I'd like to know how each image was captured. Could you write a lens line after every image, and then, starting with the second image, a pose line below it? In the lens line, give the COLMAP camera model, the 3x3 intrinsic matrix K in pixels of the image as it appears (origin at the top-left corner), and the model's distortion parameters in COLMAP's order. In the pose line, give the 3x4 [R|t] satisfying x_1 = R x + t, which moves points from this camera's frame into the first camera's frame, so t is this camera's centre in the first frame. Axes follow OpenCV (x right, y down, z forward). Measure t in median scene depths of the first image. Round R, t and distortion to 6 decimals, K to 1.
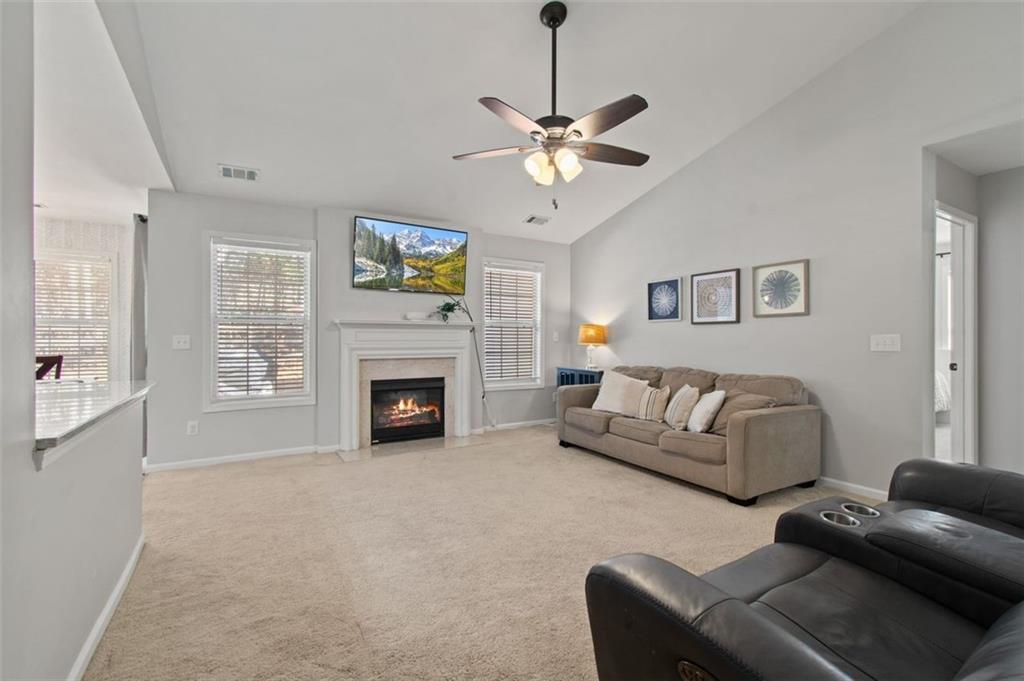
lens RADIAL K [[449.9, 0, 507.8], [0, 449.9, 325.3], [0, 0, 1]] dist [-0.000001, -0.001281]
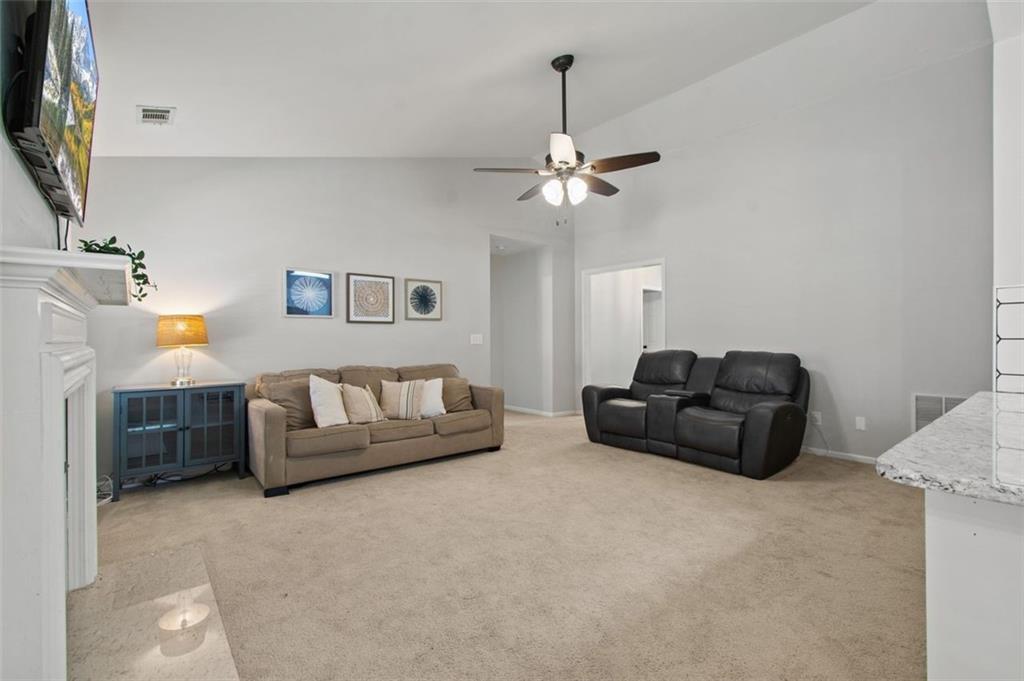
lens RADIAL K [[449.9, 0, 521.8], [0, 449.9, 335.9], [0, 0, 1]] dist [-0.000001, -0.001281]
pose [[-0.174184, -0.001970, 0.984711, -0.632311], [-0.030390, 0.999532, -0.003376, 0.018750], [-0.984244, -0.030514, -0.174162, 0.790486]]
